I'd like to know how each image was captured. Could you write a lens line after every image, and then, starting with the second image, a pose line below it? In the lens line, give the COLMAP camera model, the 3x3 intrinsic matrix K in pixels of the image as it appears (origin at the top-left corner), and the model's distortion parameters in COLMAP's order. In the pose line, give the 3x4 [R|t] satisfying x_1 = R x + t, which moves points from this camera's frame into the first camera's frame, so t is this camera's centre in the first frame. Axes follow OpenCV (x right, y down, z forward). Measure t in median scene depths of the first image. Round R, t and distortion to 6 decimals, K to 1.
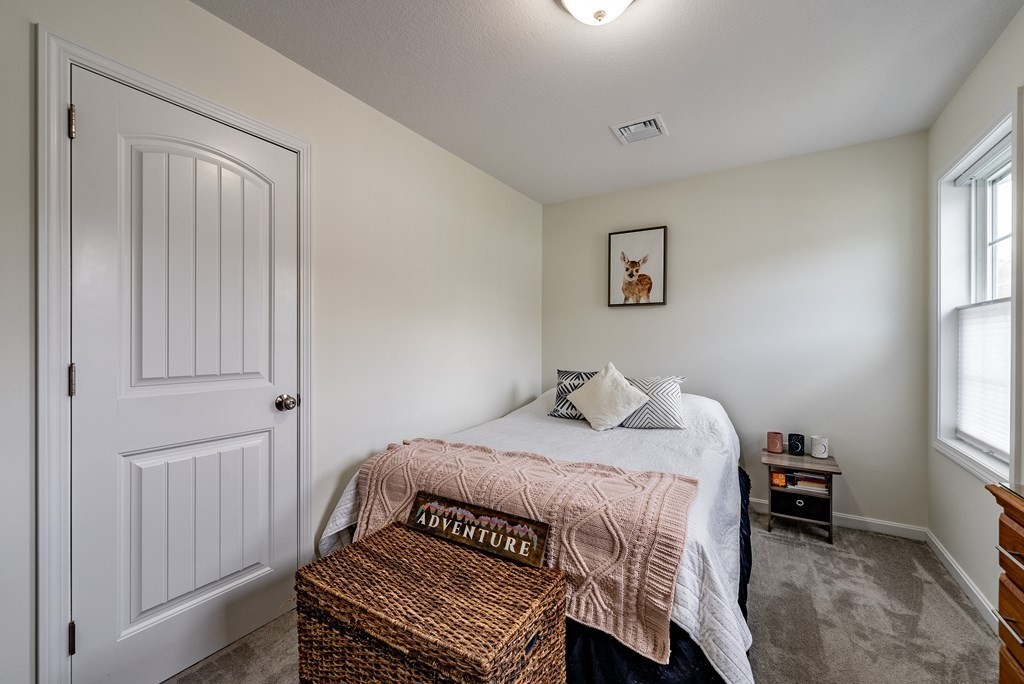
lens RADIAL K [[415.9, 0, 514.2], [0, 415.9, 341.9], [0, 0, 1]] dist [-0.001750, -0.000202]
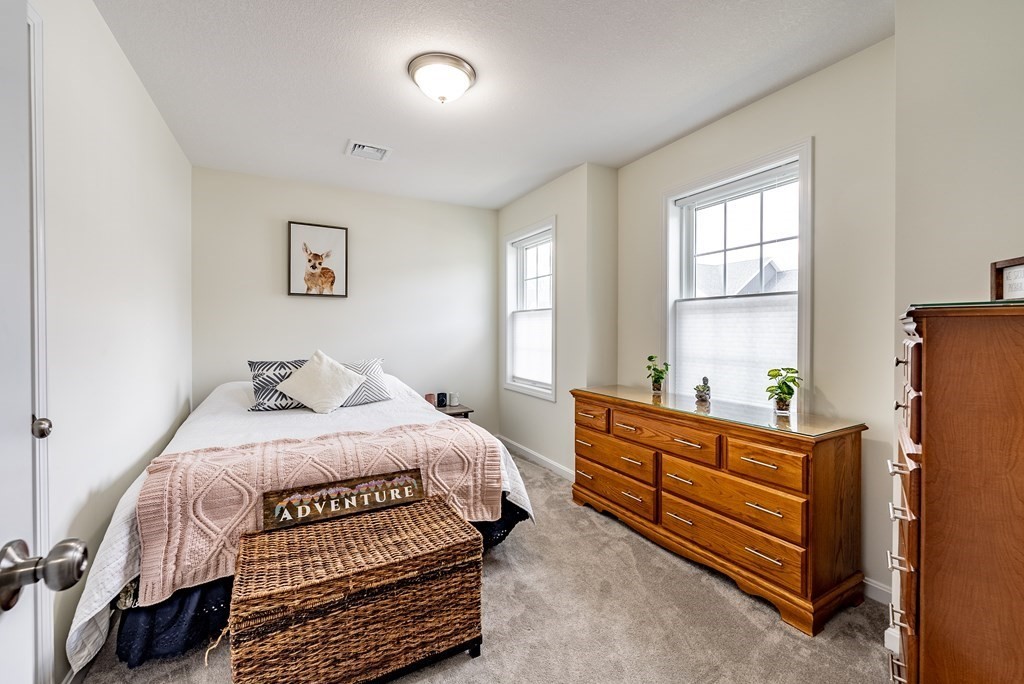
lens RADIAL K [[415.9, 0, 514.2], [0, 415.9, 341.9], [0, 0, 1]] dist [-0.001750, -0.000202]
pose [[0.504103, -0.026729, 0.863230, -0.736597], [0.004121, 0.999584, 0.028544, 0.001607], [-0.863634, -0.010832, 0.504004, 0.065366]]
